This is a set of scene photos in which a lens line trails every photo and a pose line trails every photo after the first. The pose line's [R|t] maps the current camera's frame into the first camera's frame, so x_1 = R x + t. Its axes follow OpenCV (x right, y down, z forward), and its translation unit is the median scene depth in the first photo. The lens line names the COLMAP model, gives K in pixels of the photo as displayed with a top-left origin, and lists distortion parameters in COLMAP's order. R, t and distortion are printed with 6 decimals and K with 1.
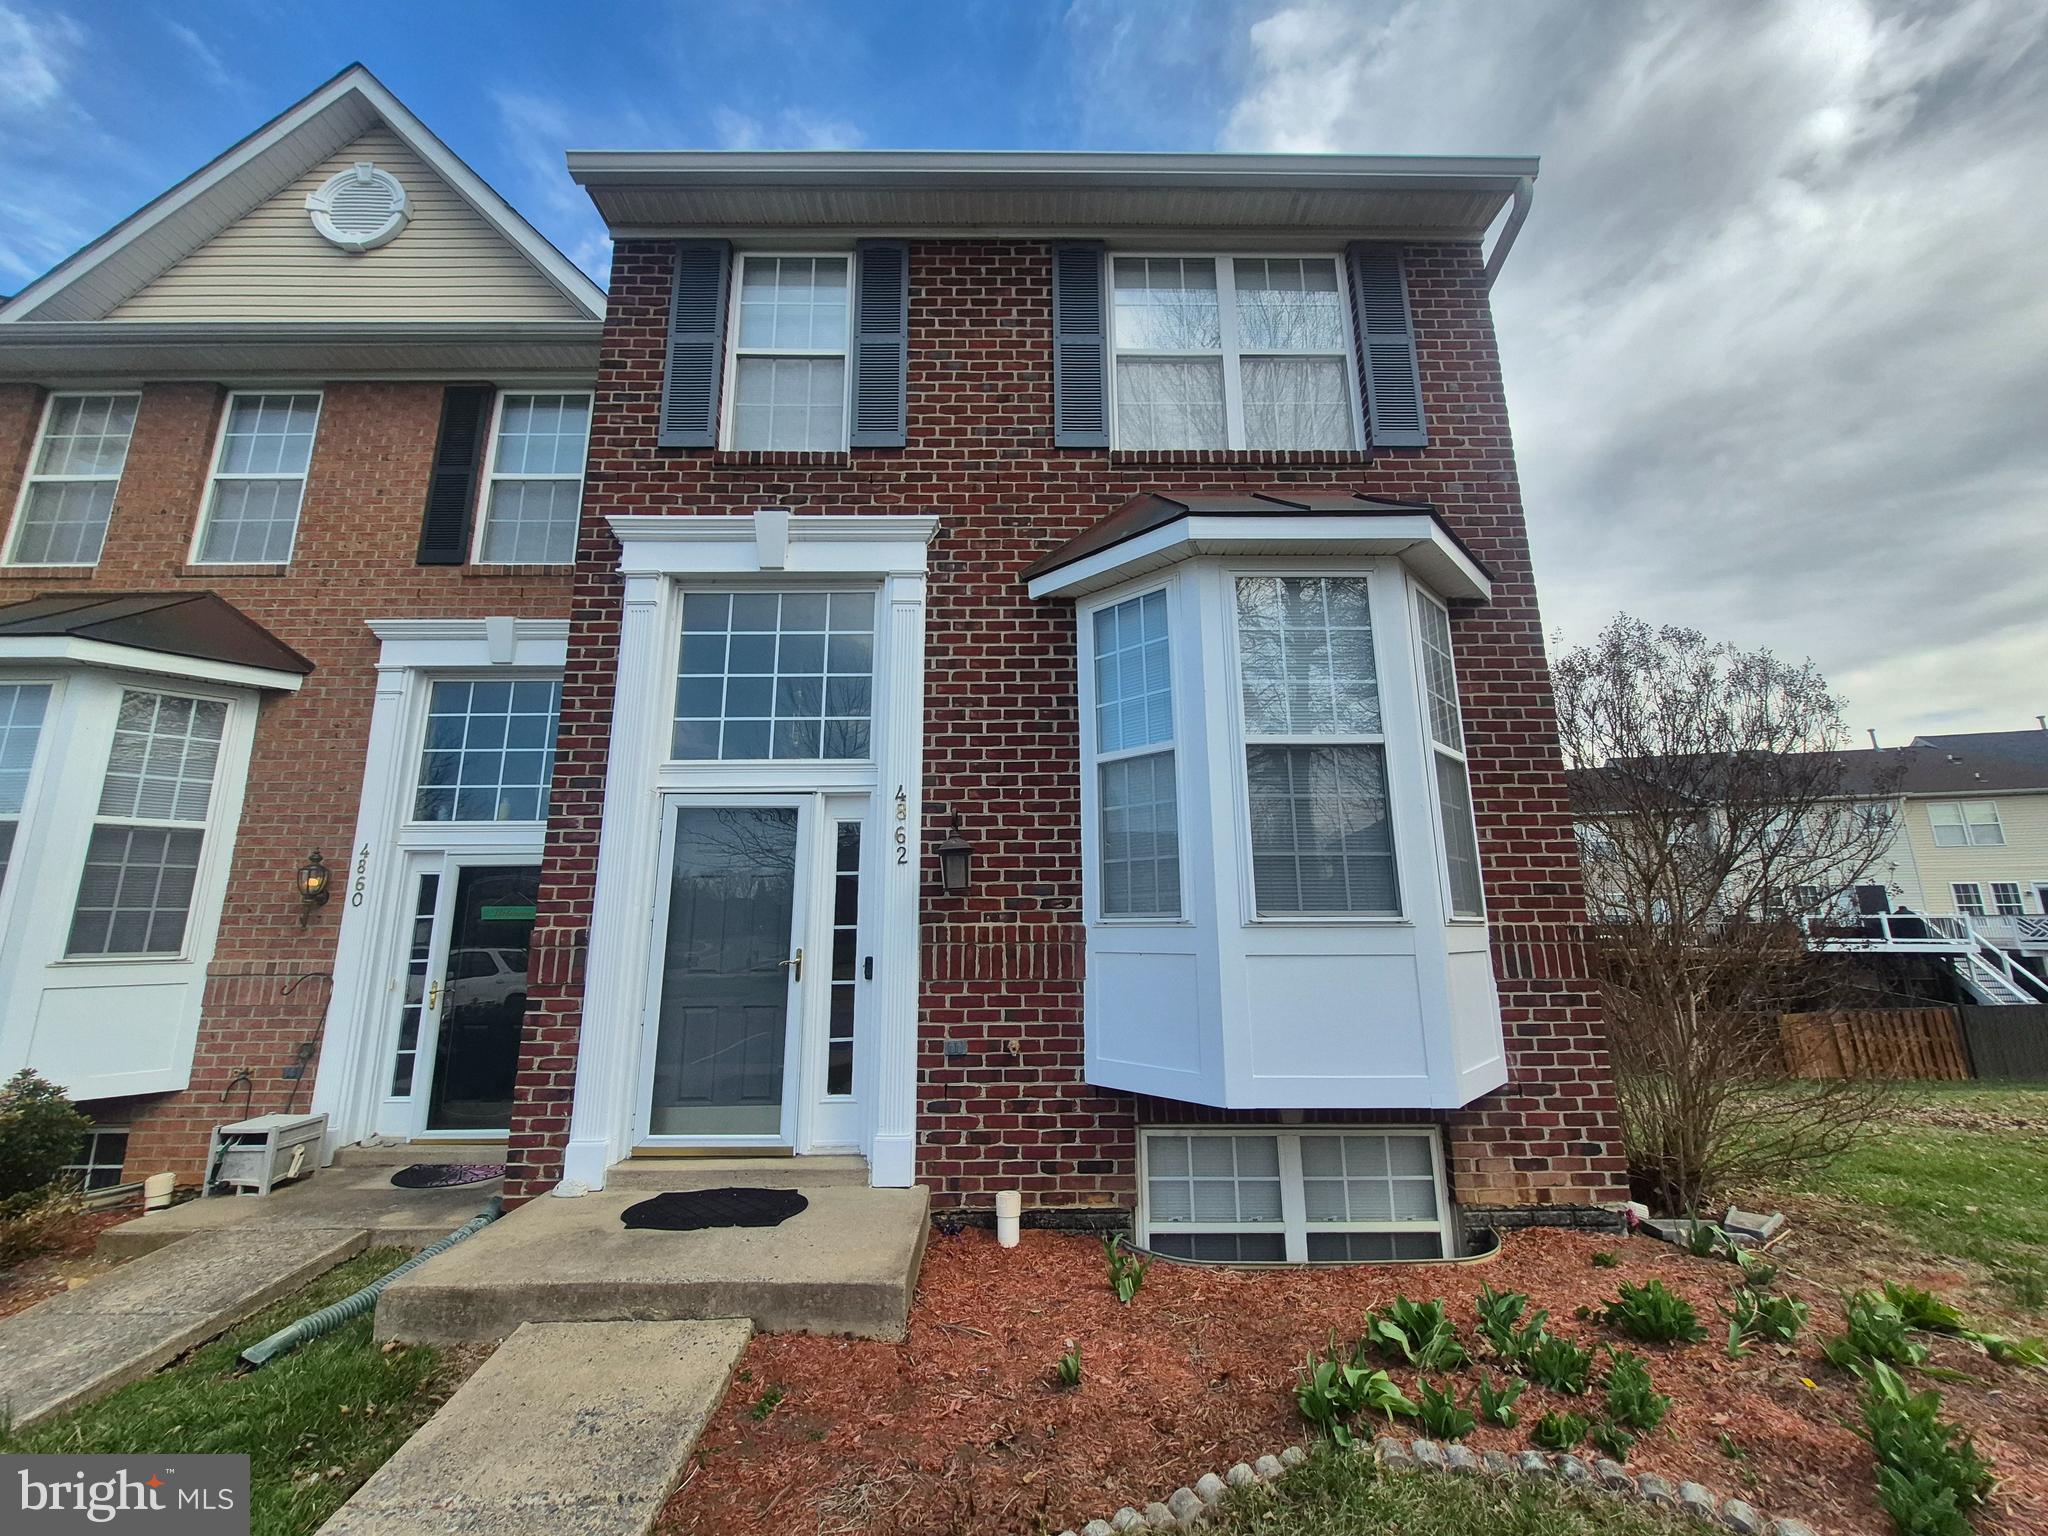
lens RADIAL K [[797.8, 0, 1021.2], [0, 797.8, 770.0], [0, 0, 1]] dist [0.003655, -0.001886]
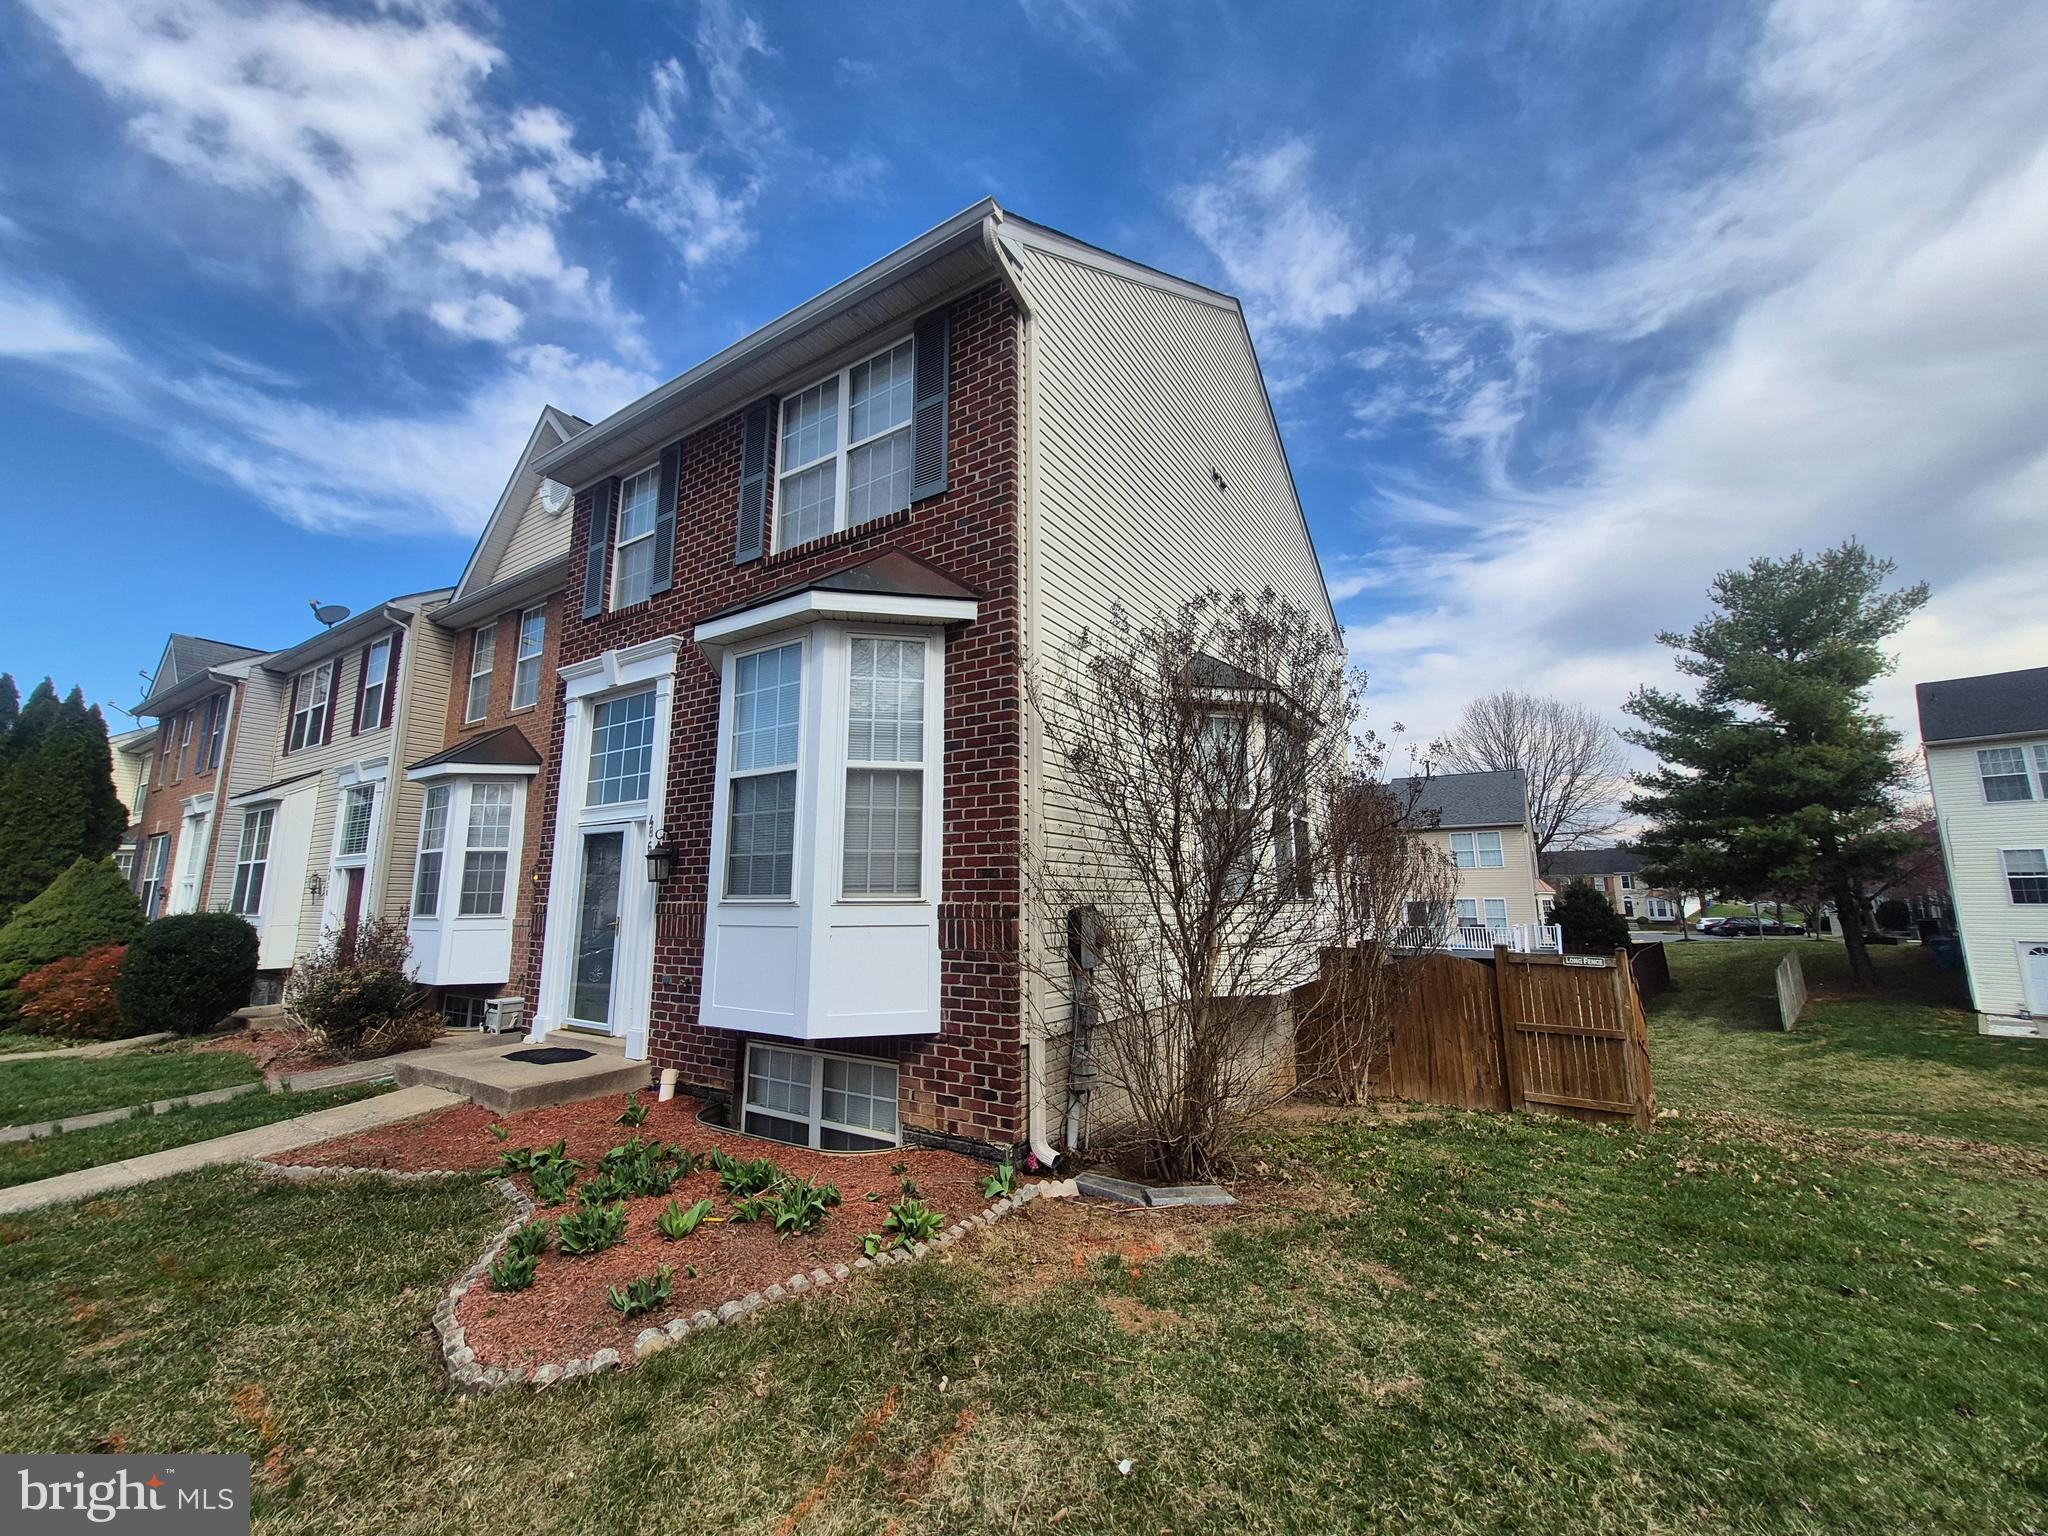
lens RADIAL K [[797.8, 0, 1012.3], [0, 797.8, 763.6], [0, 0, 1]] dist [0.003655, -0.001886]
pose [[0.832484, -0.091866, -0.546380, 1.266920], [0.111464, 0.993765, 0.002743, -0.006586], [0.542721, -0.063186, 0.837533, 0.062052]]
